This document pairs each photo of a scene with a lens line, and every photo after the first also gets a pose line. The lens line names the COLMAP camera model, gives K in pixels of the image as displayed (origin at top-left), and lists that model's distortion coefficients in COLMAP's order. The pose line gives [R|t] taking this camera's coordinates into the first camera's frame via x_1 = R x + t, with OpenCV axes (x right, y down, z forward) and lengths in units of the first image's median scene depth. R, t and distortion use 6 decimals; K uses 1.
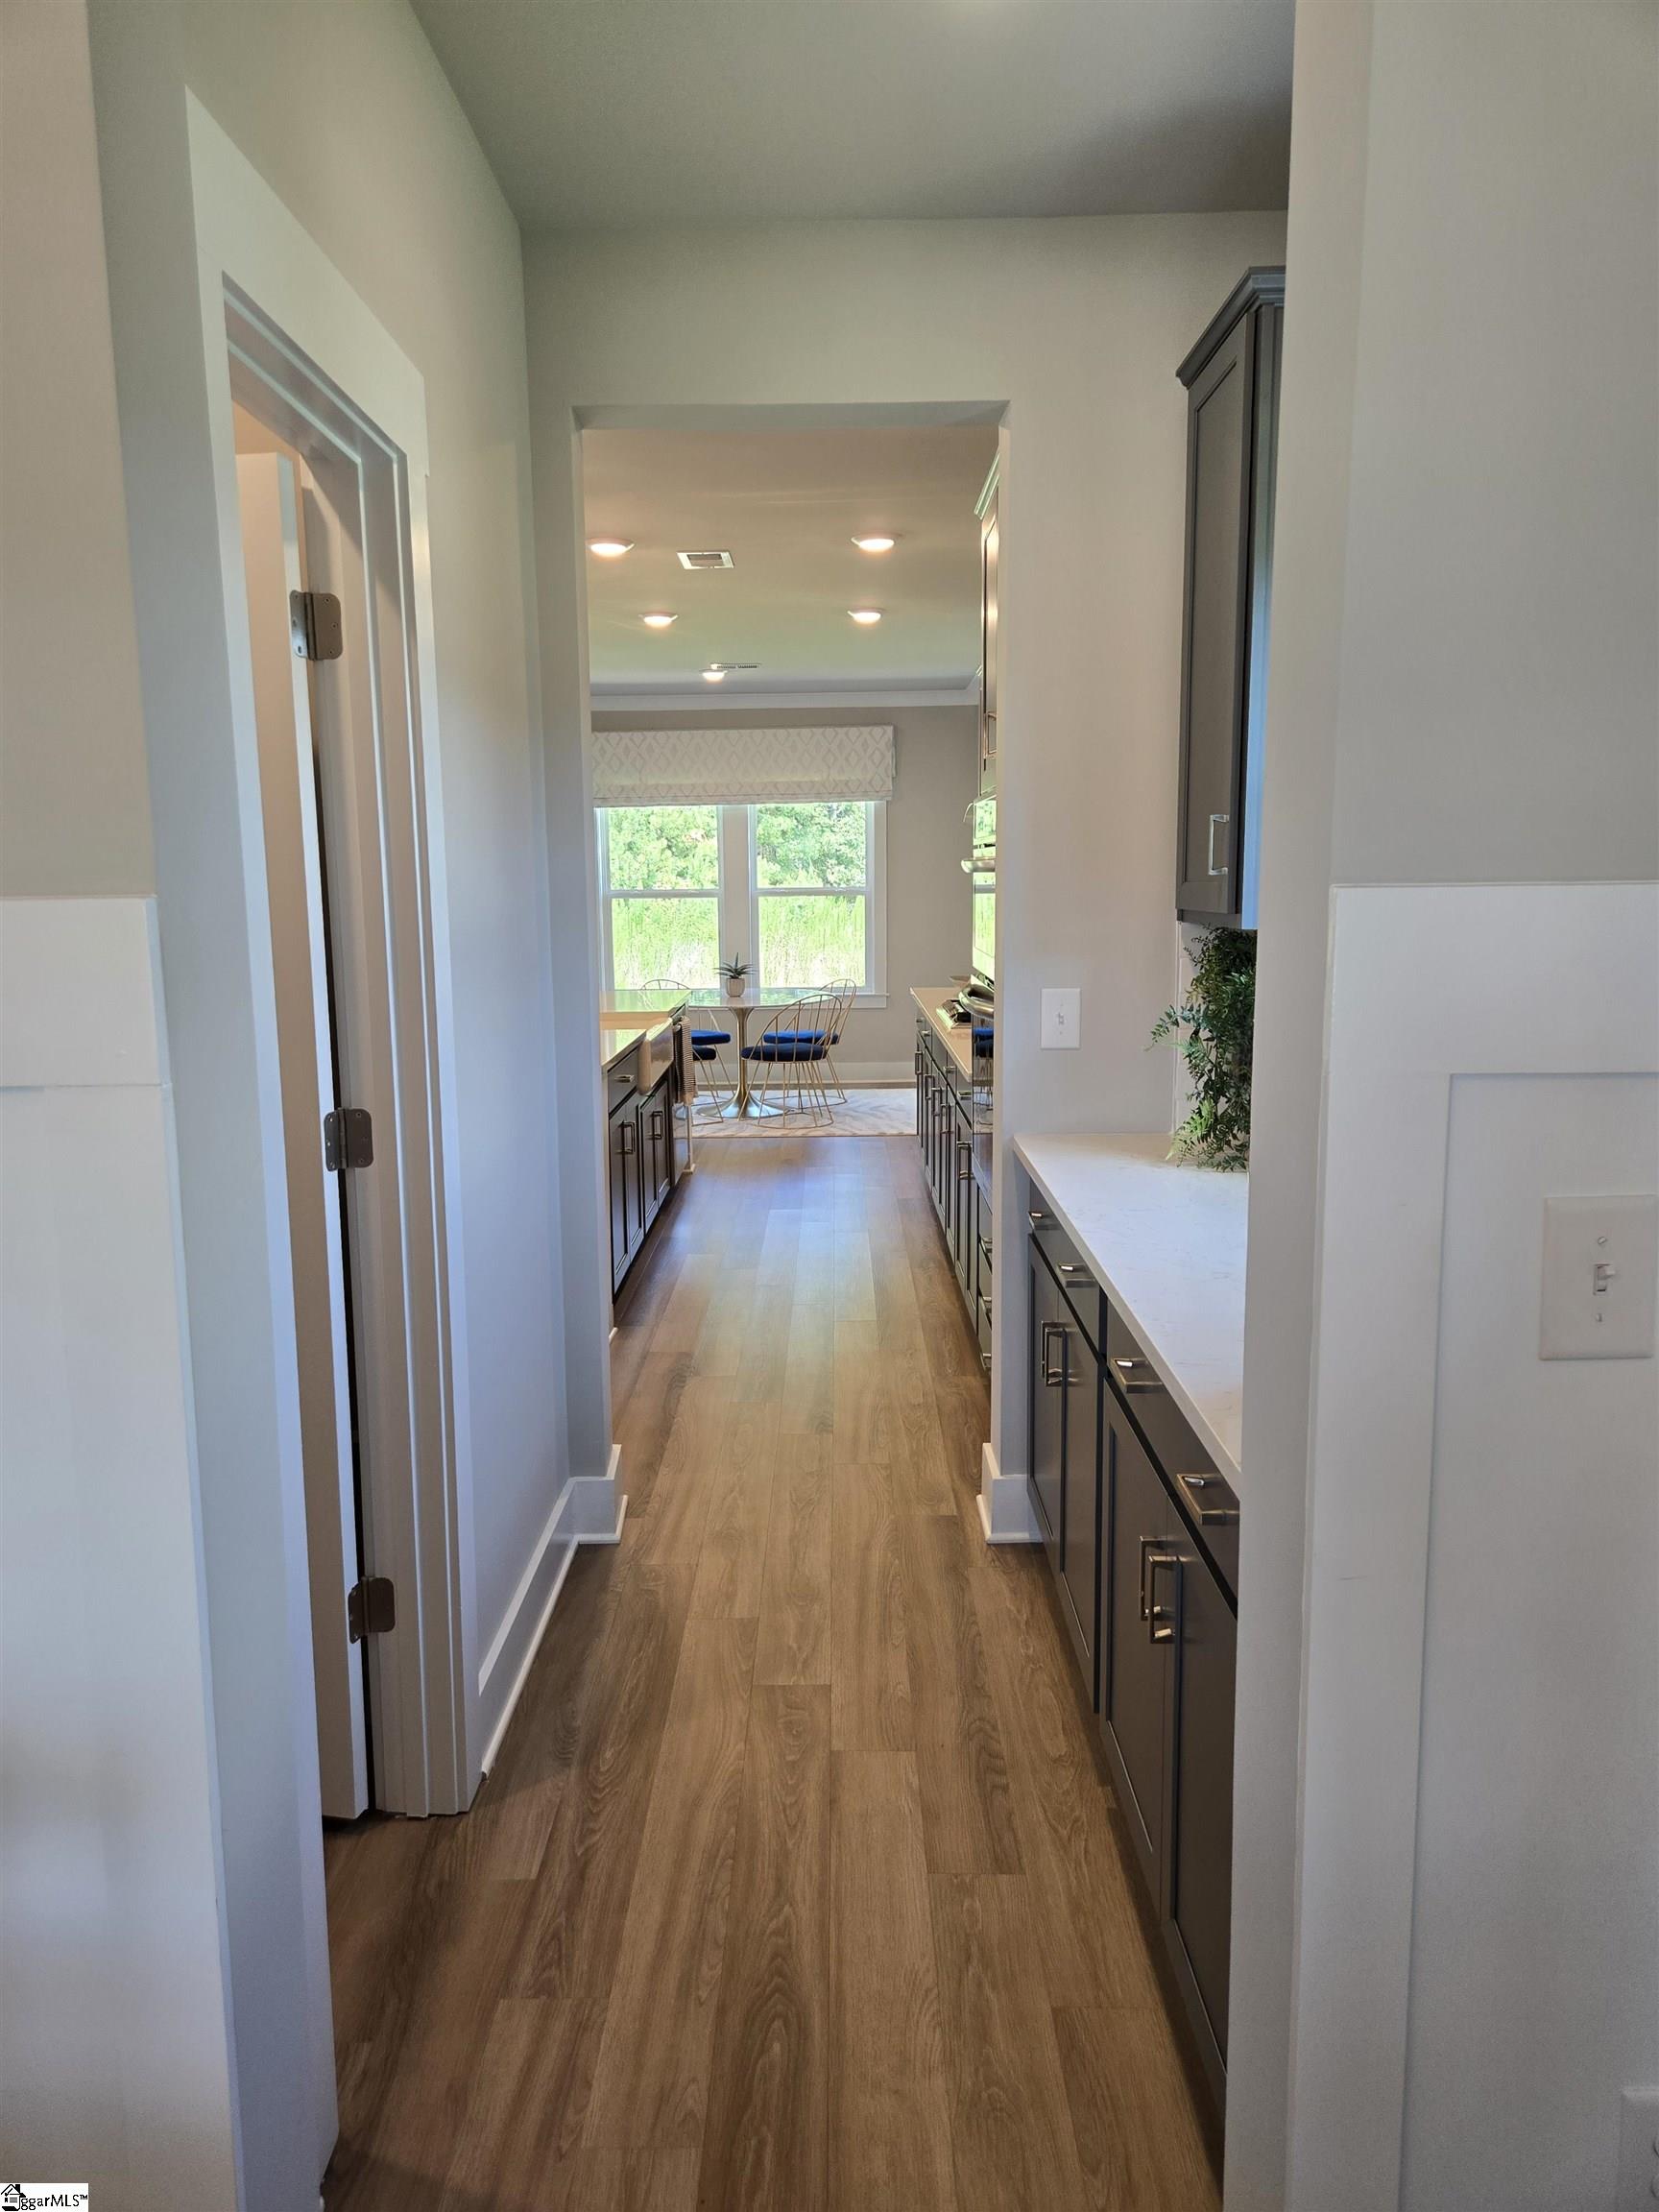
lens RADIAL K [[1483.4, 0, 818.0], [0, 1483.4, 1092.5], [0, 0, 1]] dist [0.066753, -0.051206]
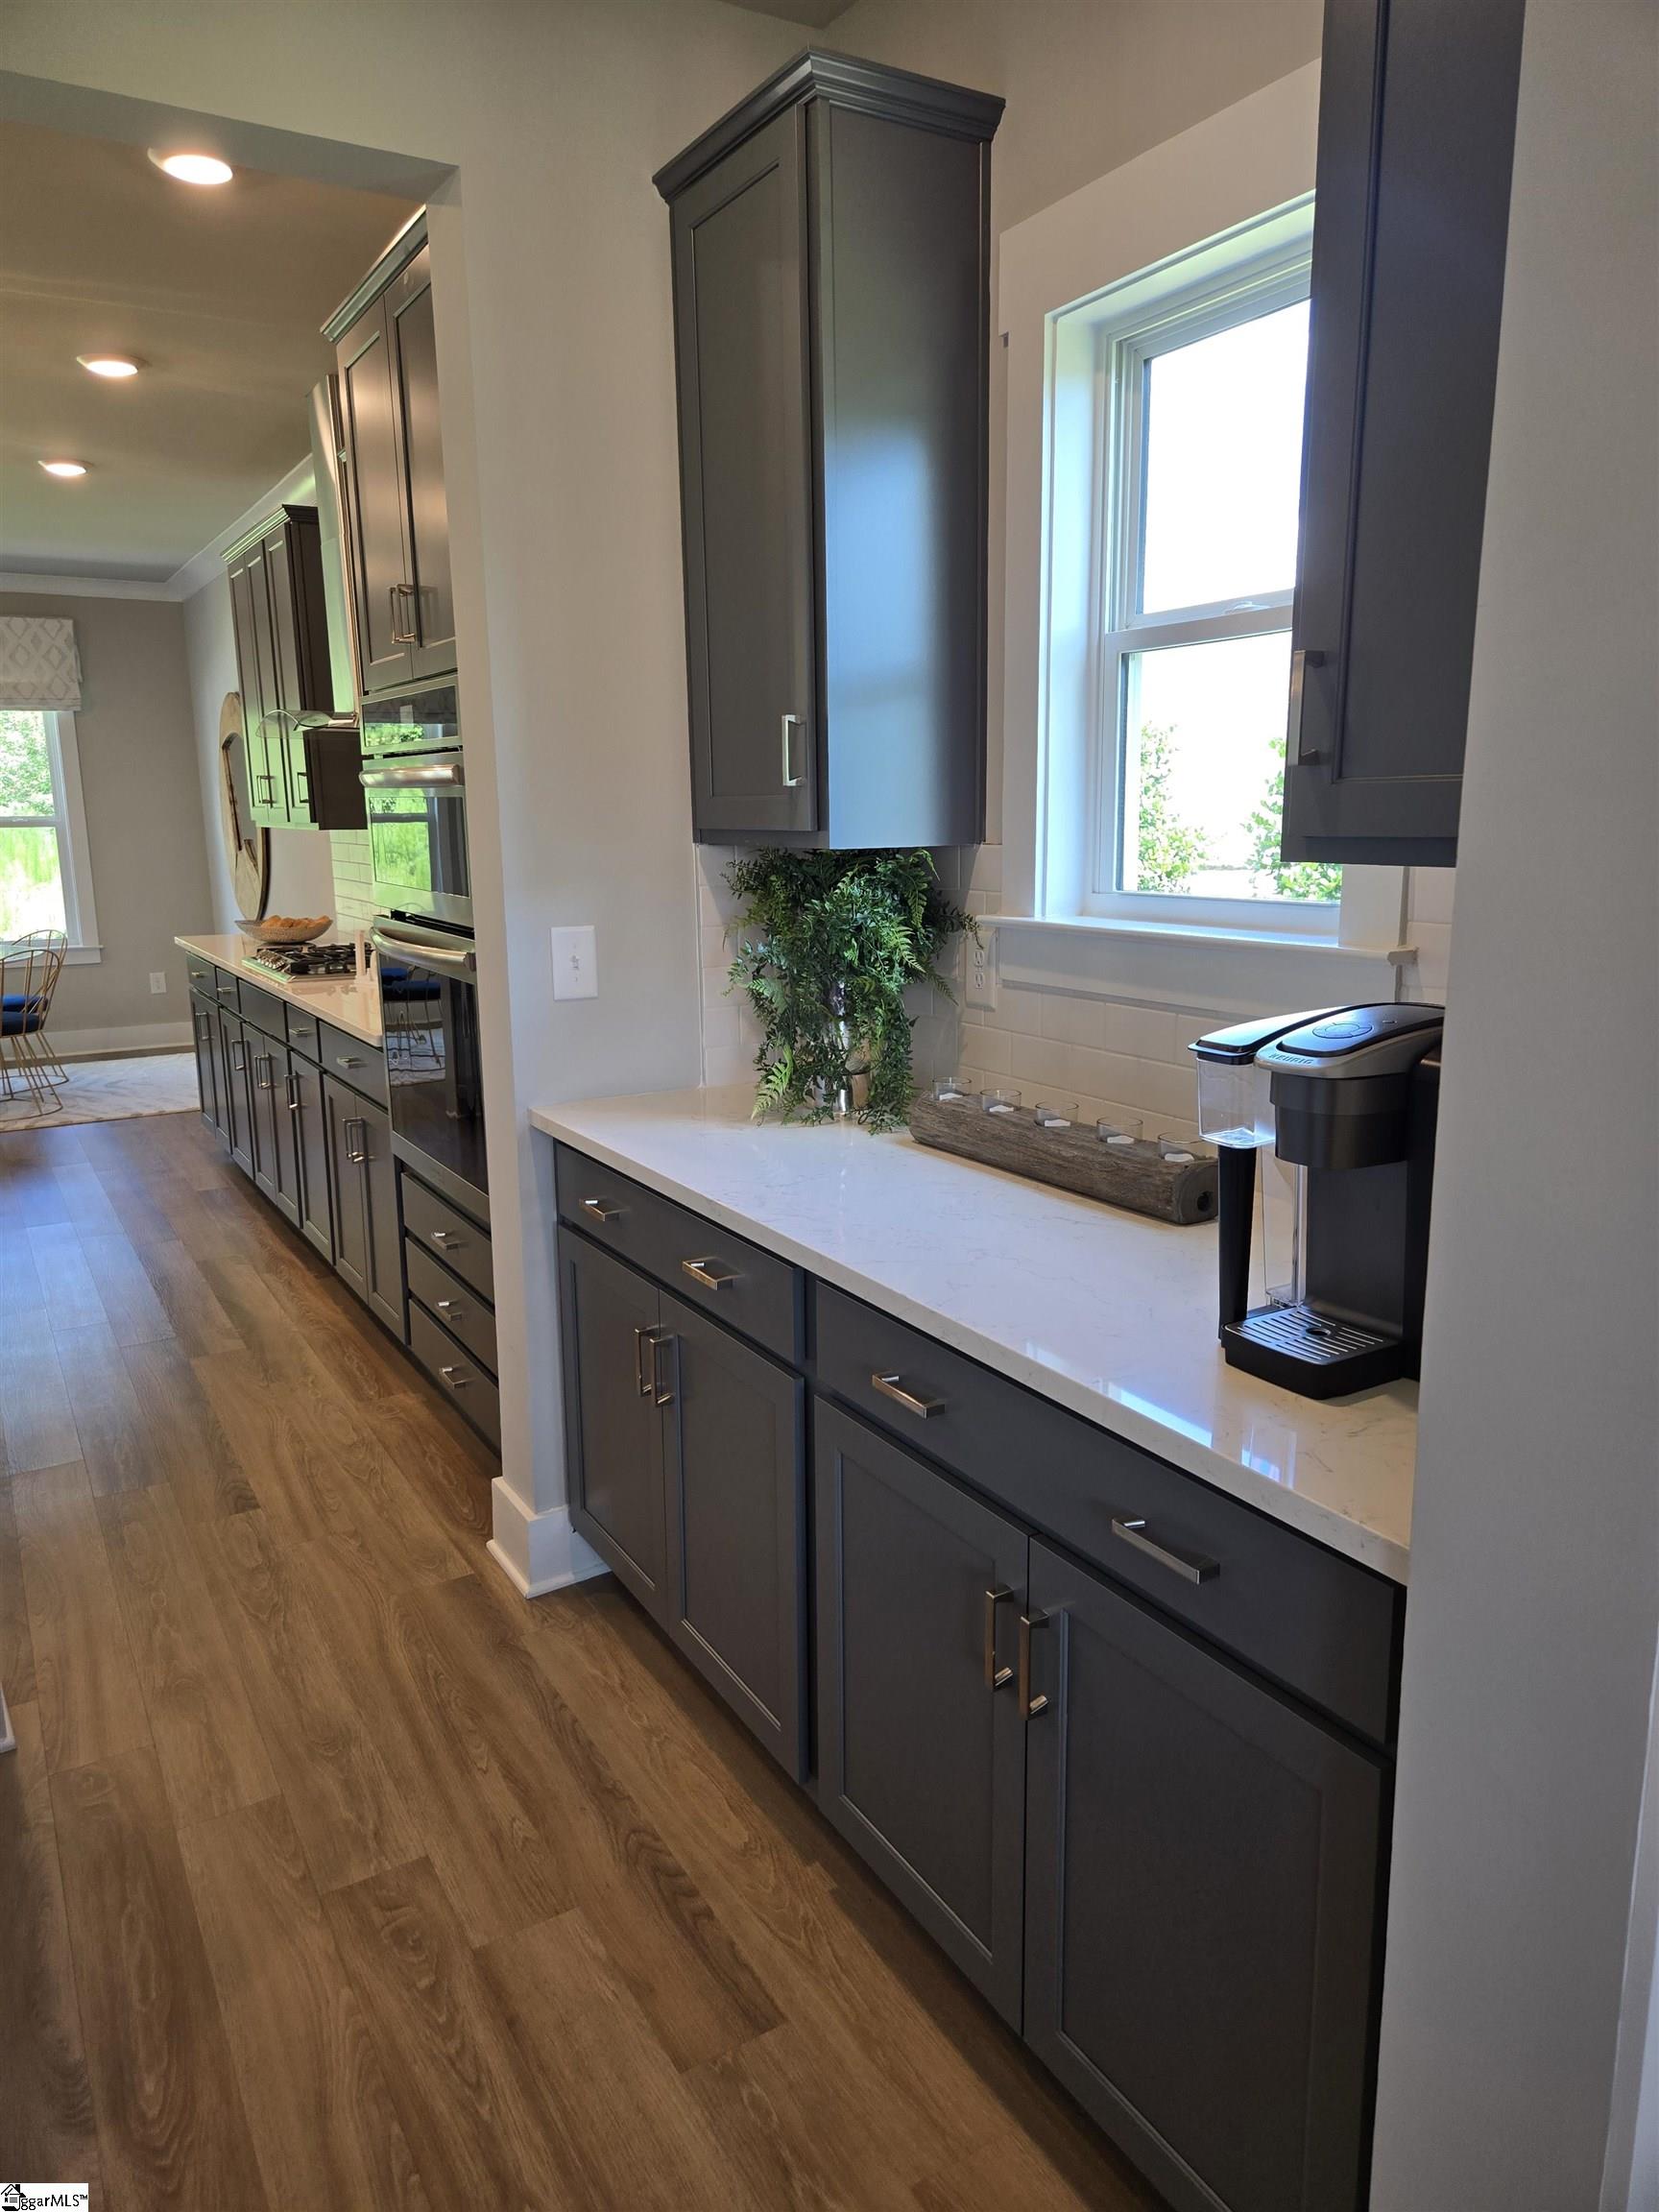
lens RADIAL K [[1483.4, 0, 844.3], [0, 1483.4, 1094.9], [0, 0, 1]] dist [0.066753, -0.051206]
pose [[0.850662, -0.100668, 0.515984, -0.155038], [0.078338, 0.994810, 0.064936, -0.019581], [-0.519843, -0.014817, 0.854133, 0.225033]]
